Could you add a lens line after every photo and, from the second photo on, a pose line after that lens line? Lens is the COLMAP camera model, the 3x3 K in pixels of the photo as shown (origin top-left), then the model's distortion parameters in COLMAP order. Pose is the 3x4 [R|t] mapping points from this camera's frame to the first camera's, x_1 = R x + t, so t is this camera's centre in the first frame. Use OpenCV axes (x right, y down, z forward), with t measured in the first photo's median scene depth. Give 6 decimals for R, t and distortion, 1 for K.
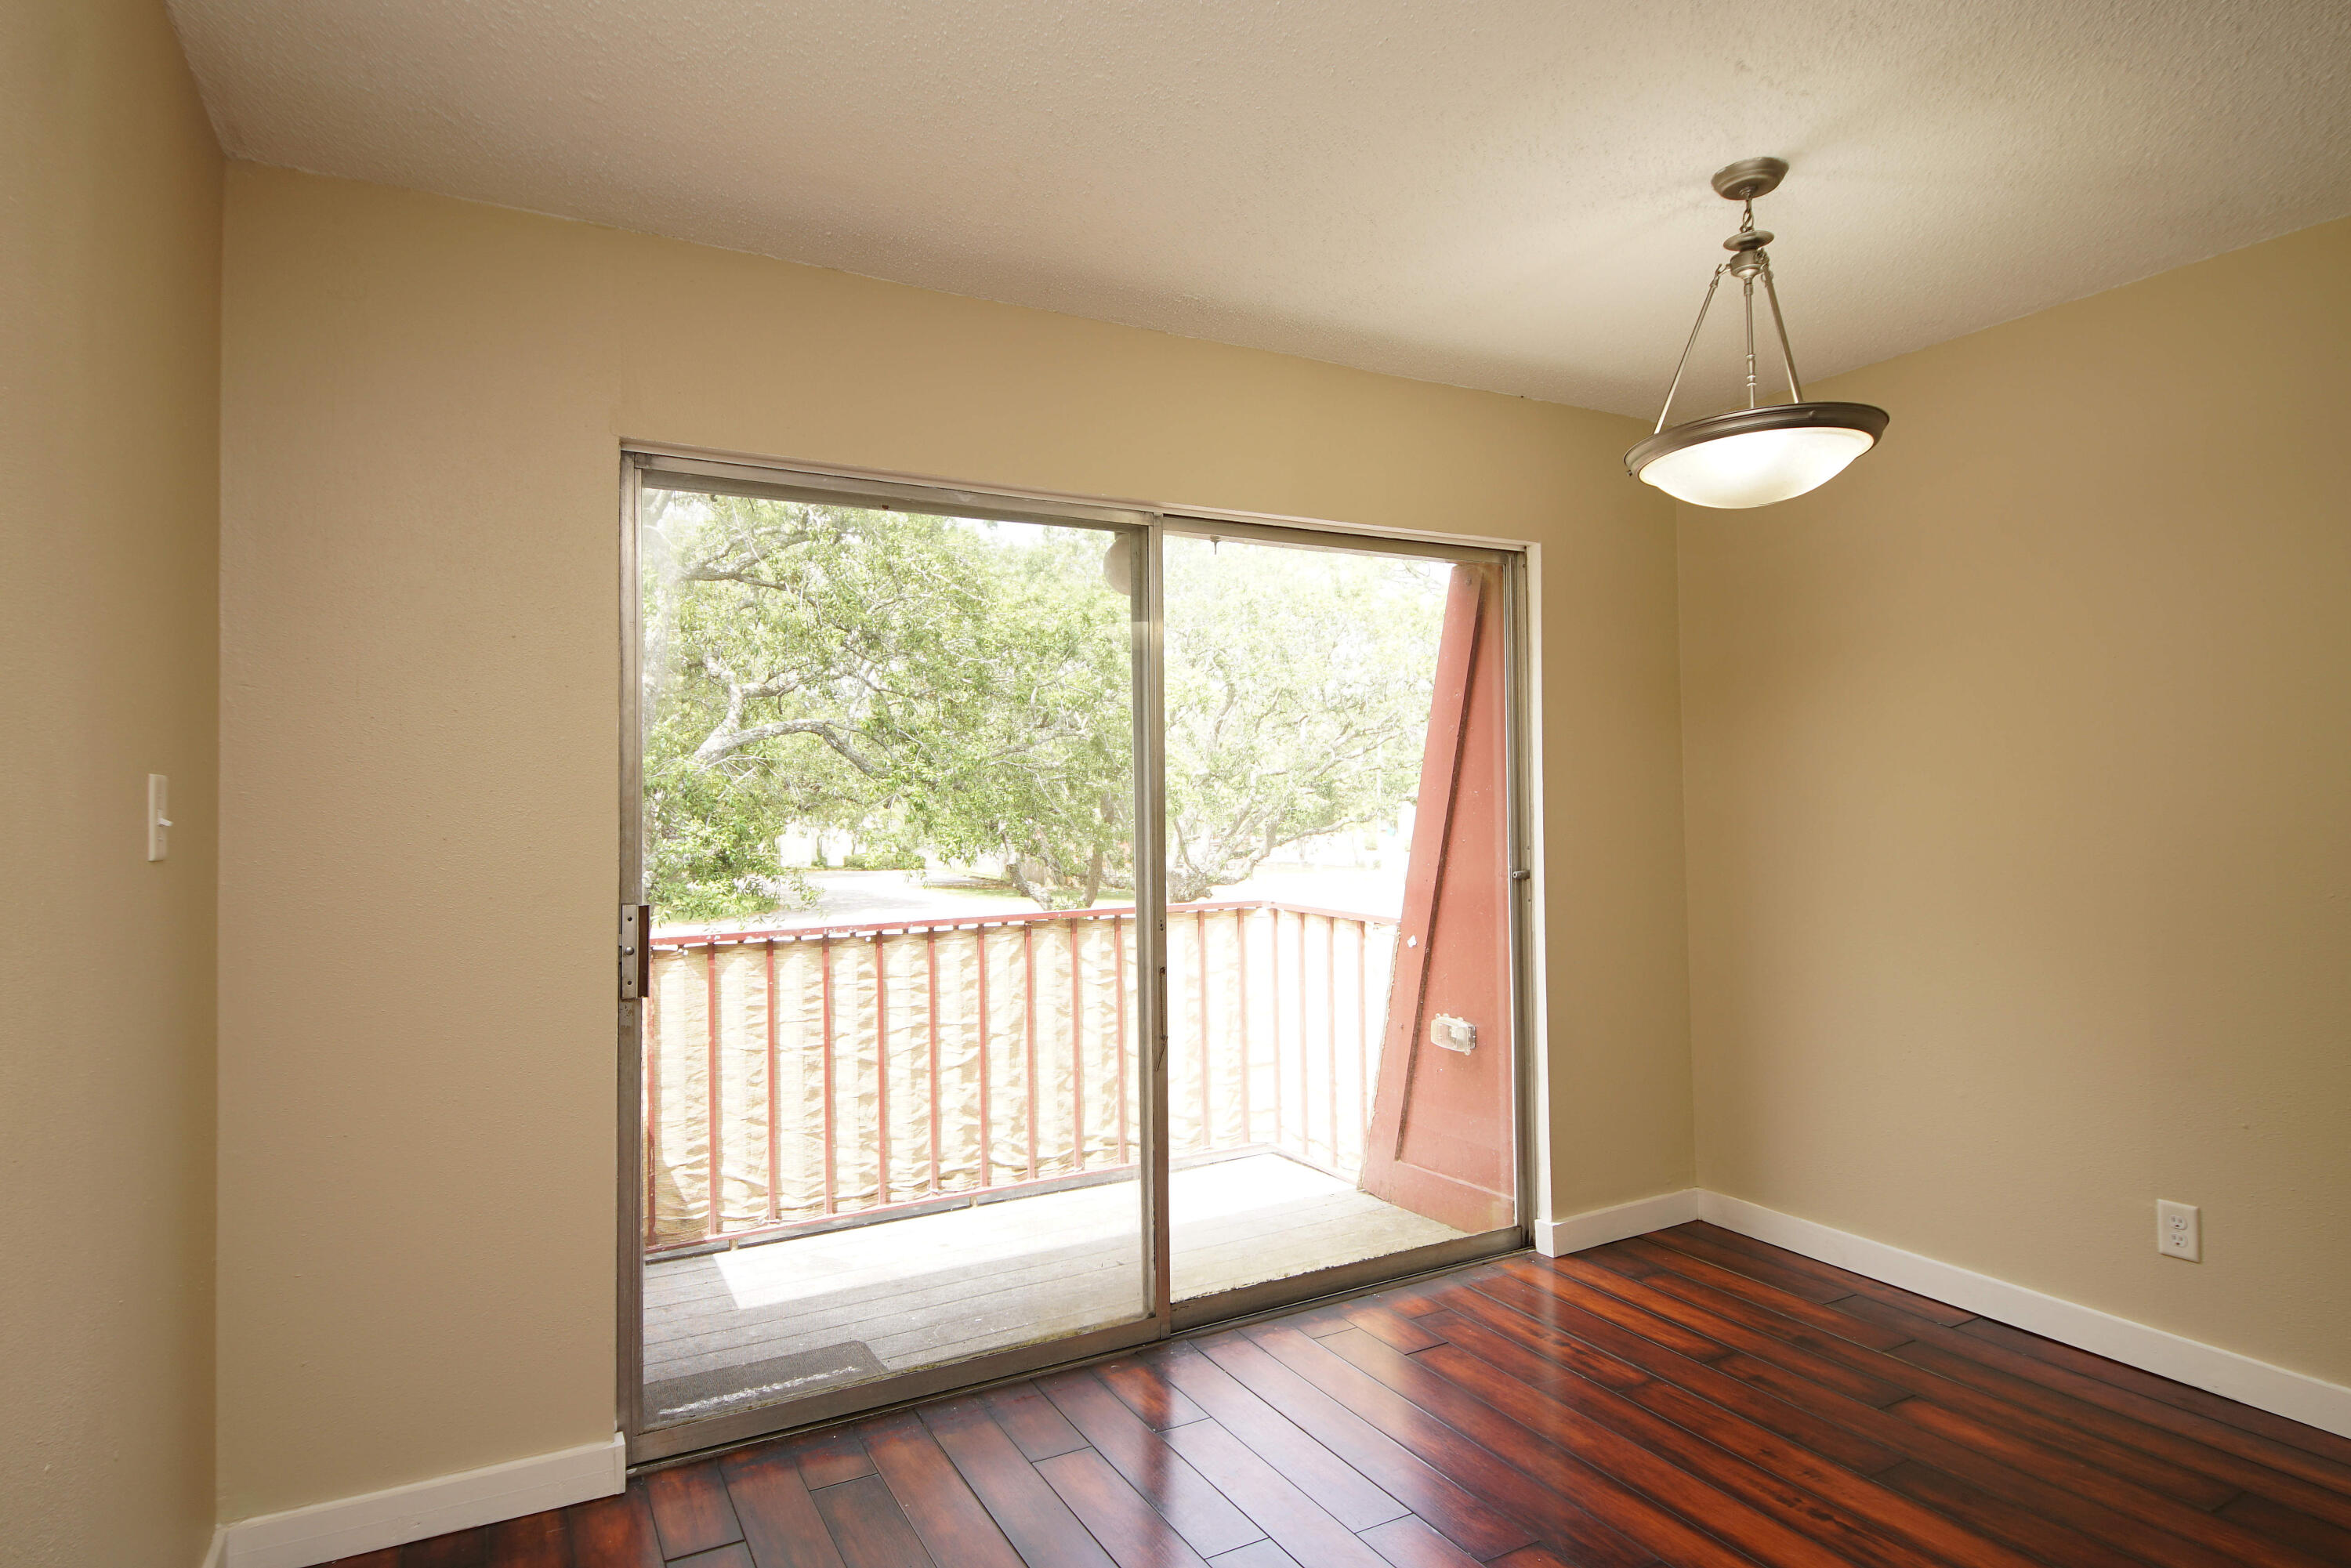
lens RADIAL K [[1256.9, 0, 1156.8], [0, 1256.9, 774.1], [0, 0, 1]] dist [0.040697, -0.038683]
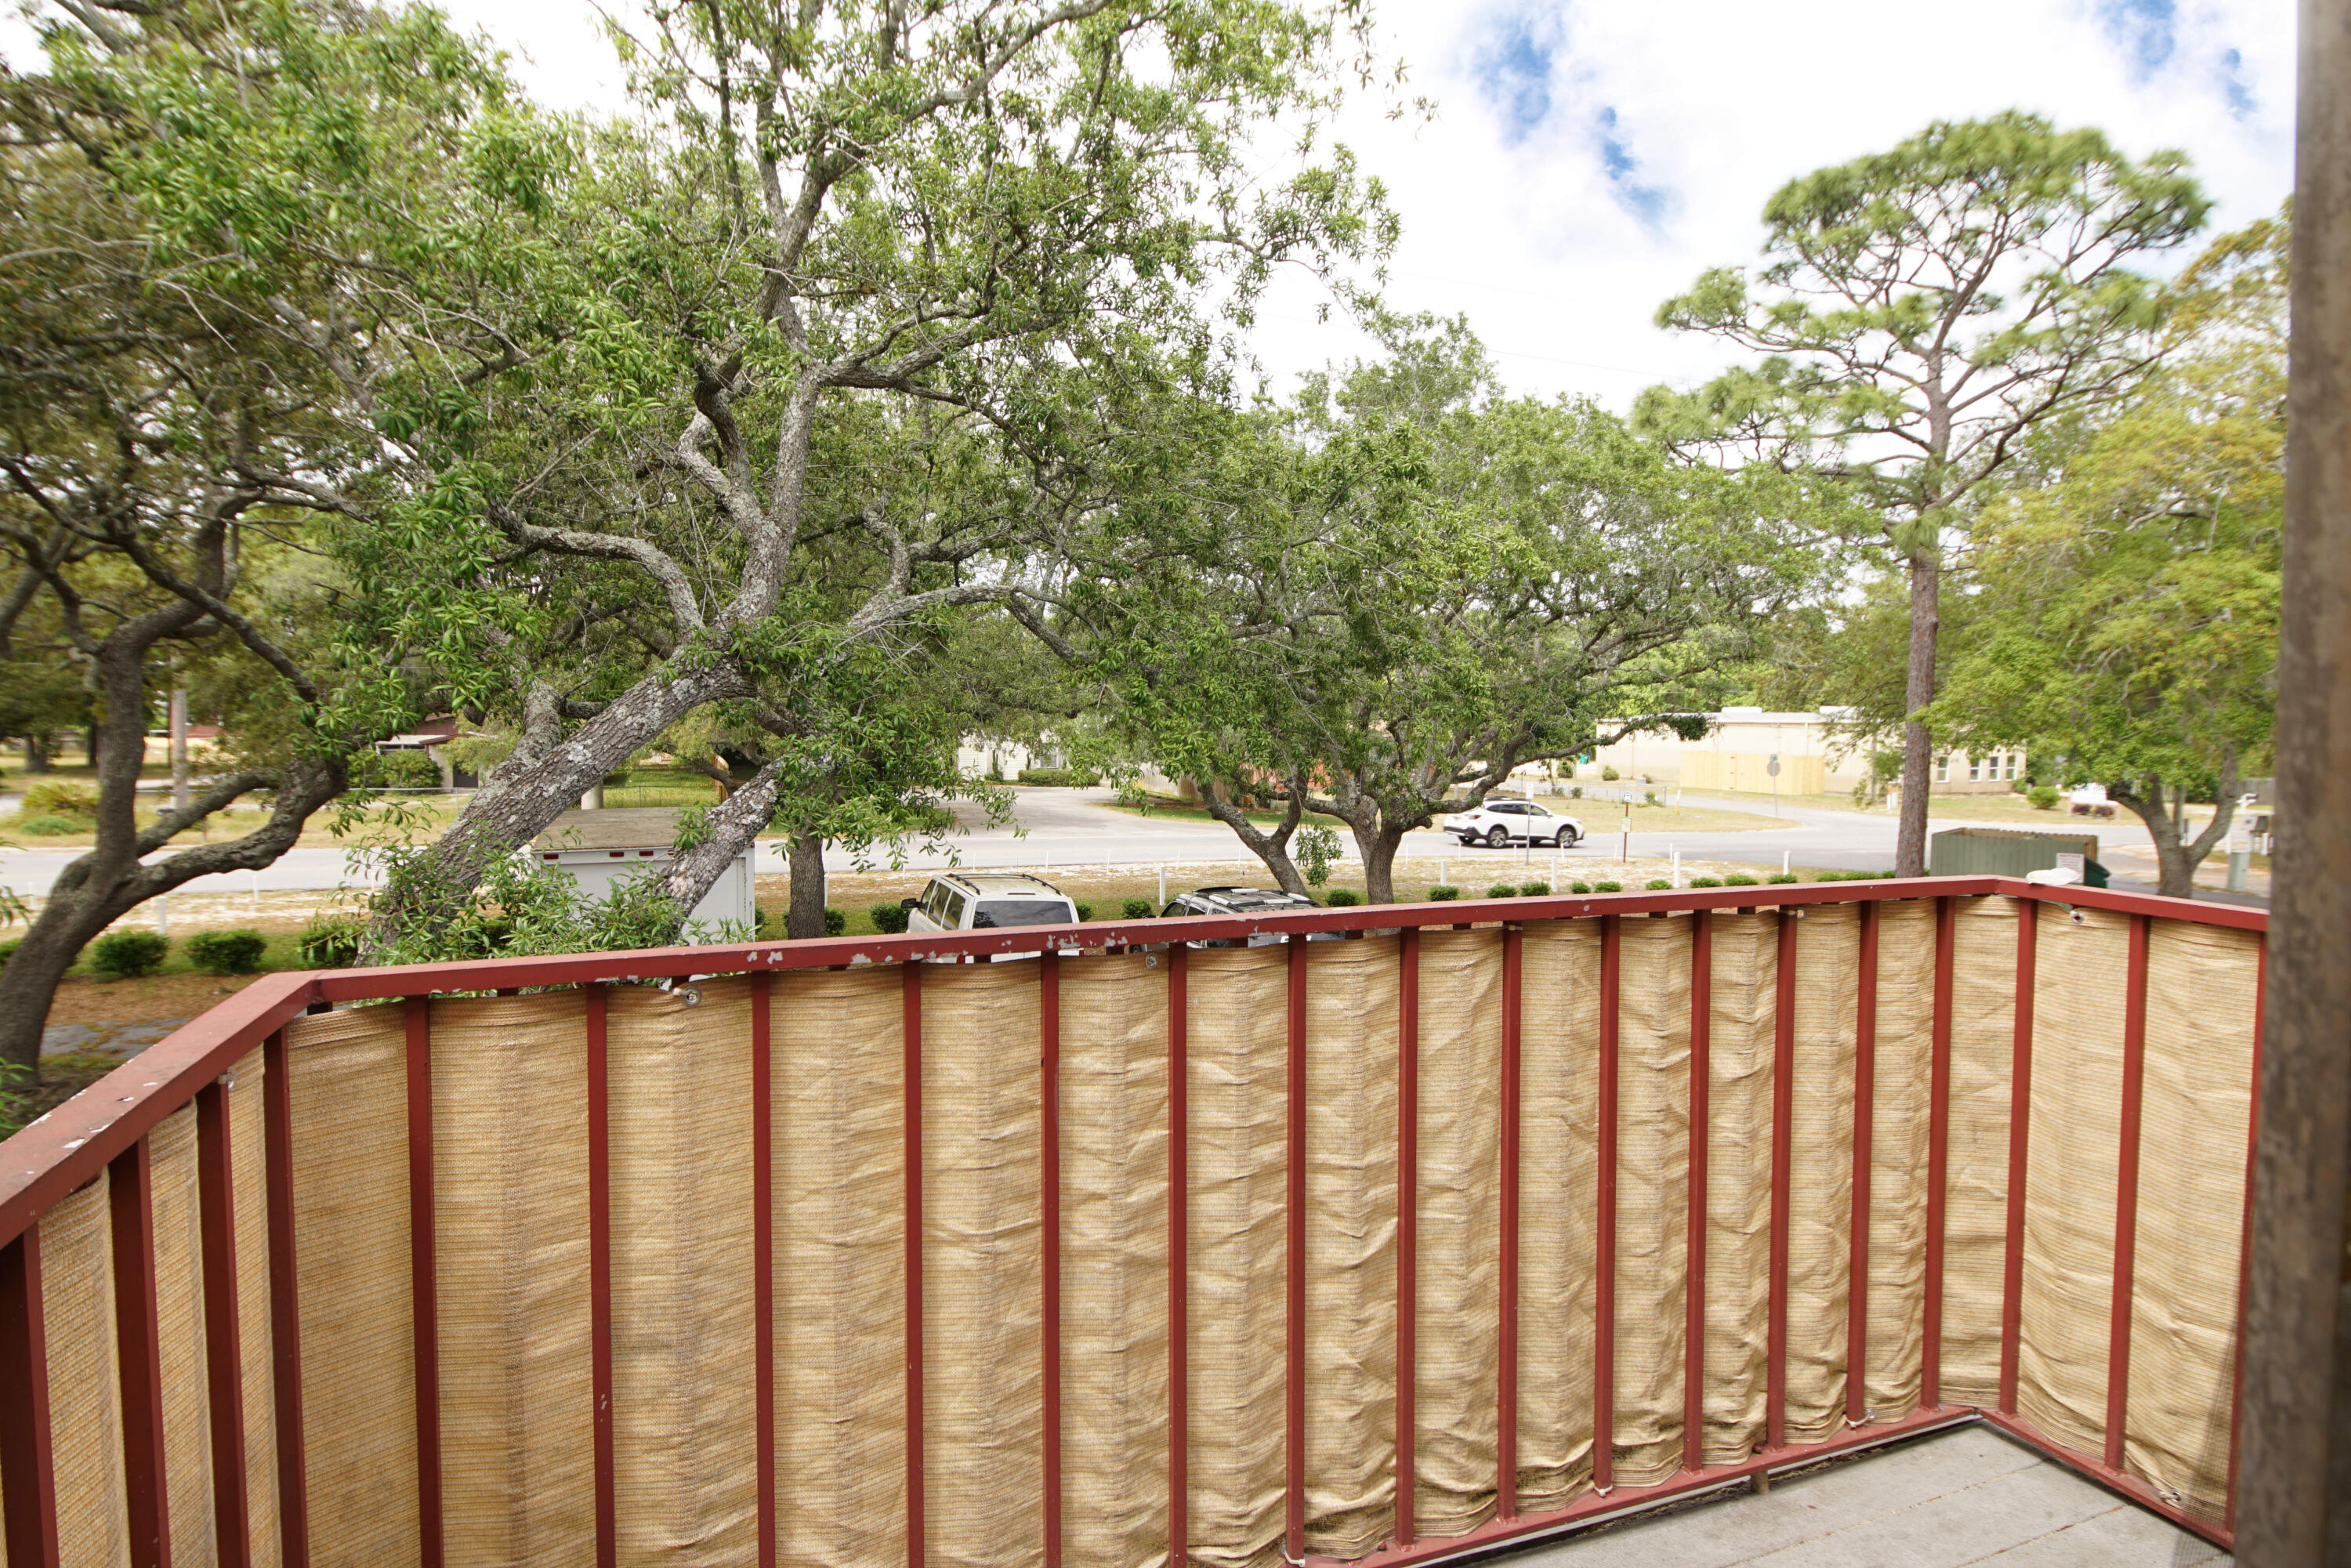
lens RADIAL K [[1254.5, 0, 1154.3], [0, 1254.5, 762.7], [0, 0, 1]] dist [0.005186, 0.000912]
pose [[0.990594, 0.022918, -0.134904, -0.177187], [-0.015565, 0.998348, 0.055312, 0.046799], [0.135949, -0.052692, 0.989314, 0.617036]]
